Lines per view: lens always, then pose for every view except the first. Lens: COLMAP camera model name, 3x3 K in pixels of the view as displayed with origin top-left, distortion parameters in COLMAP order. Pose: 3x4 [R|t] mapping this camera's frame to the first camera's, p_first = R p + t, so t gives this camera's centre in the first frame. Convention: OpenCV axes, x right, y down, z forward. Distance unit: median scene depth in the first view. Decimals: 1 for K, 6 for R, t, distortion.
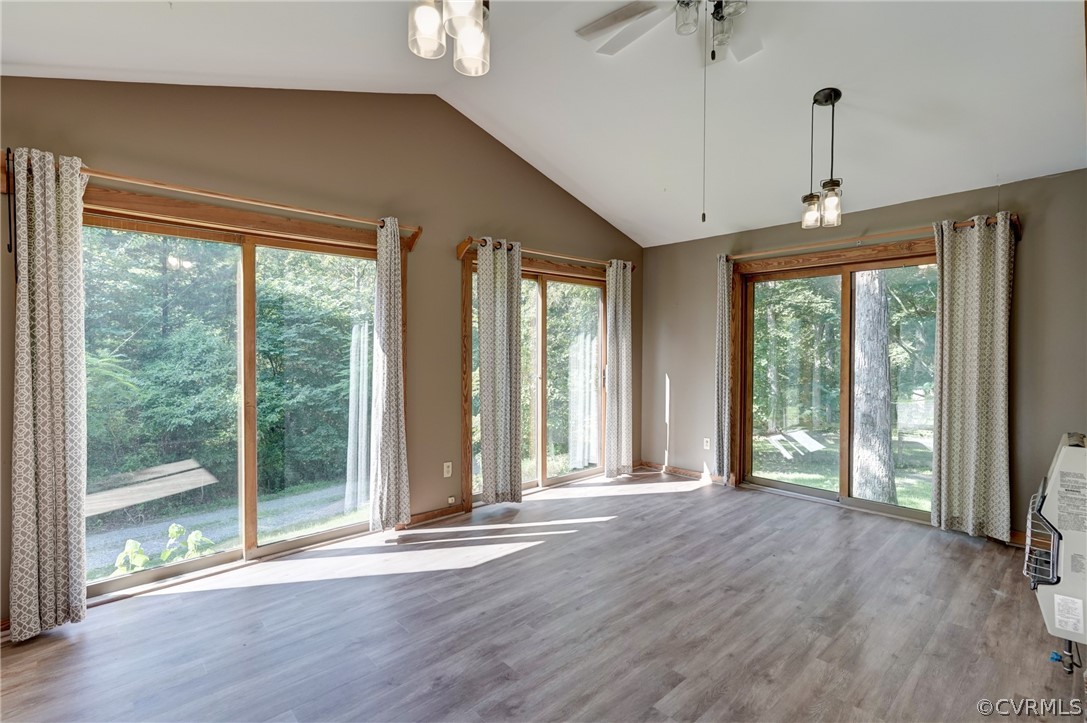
lens RADIAL K [[511.7, 0, 533.0], [0, 511.7, 362.2], [0, 0, 1]] dist [0.002955, 0.001693]
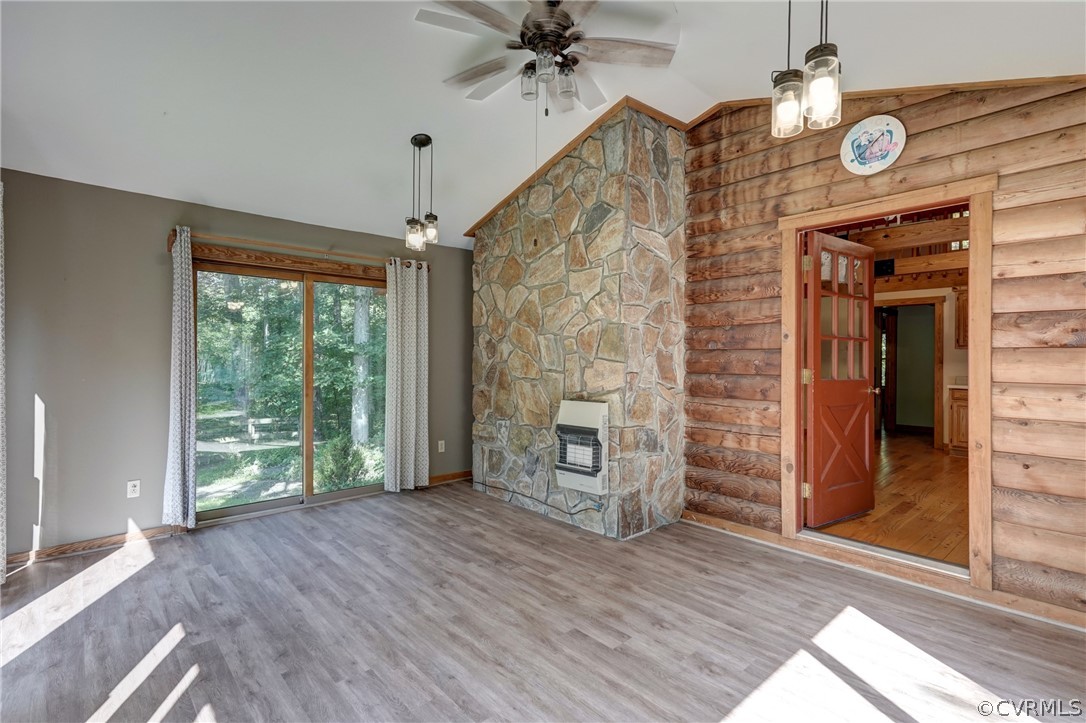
lens RADIAL K [[517.0, 0, 556.0], [0, 517.0, 362.1], [0, 0, 1]] dist [-0.017182, 0.019292]
pose [[-0.032877, -0.011184, 0.999397, -0.593417], [0.016799, 0.999790, 0.011741, -0.018074], [-0.999318, 0.017175, -0.032682, 0.700390]]
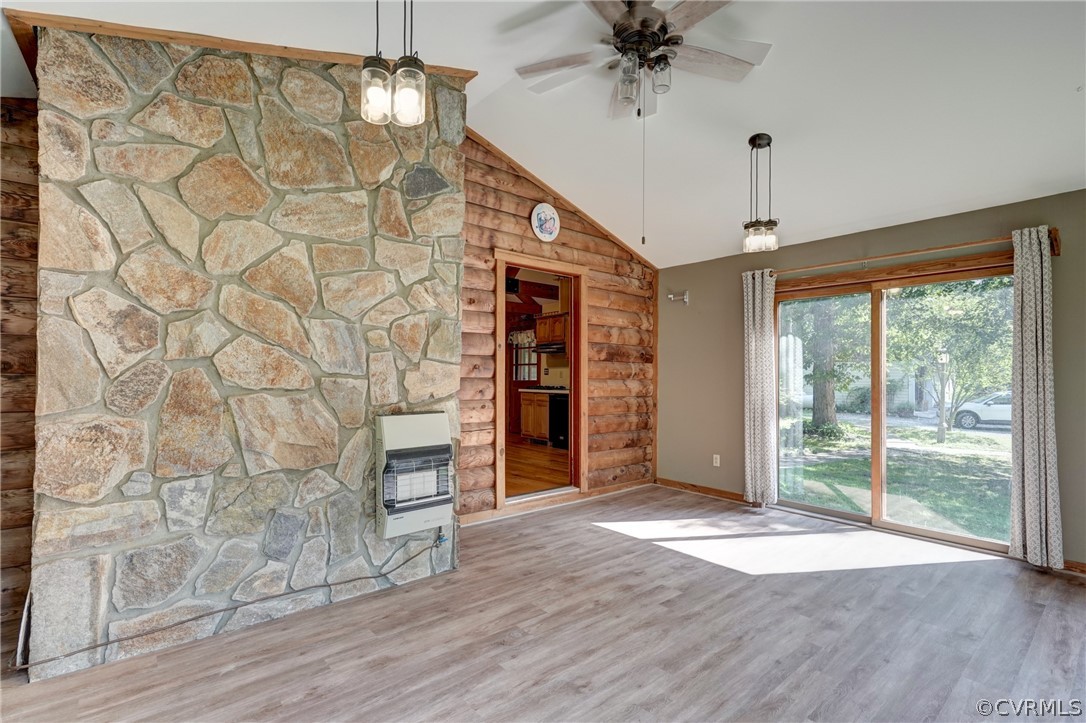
lens RADIAL K [[486.6, 0, 541.1], [0, 486.6, 374.2], [0, 0, 1]] dist [0.002952, 0.000808]
pose [[-0.999636, -0.009996, 0.025072, 0.377052], [-0.009580, 0.999815, 0.016657, 0.000301], [-0.025234, 0.016411, -0.999547, 1.476324]]
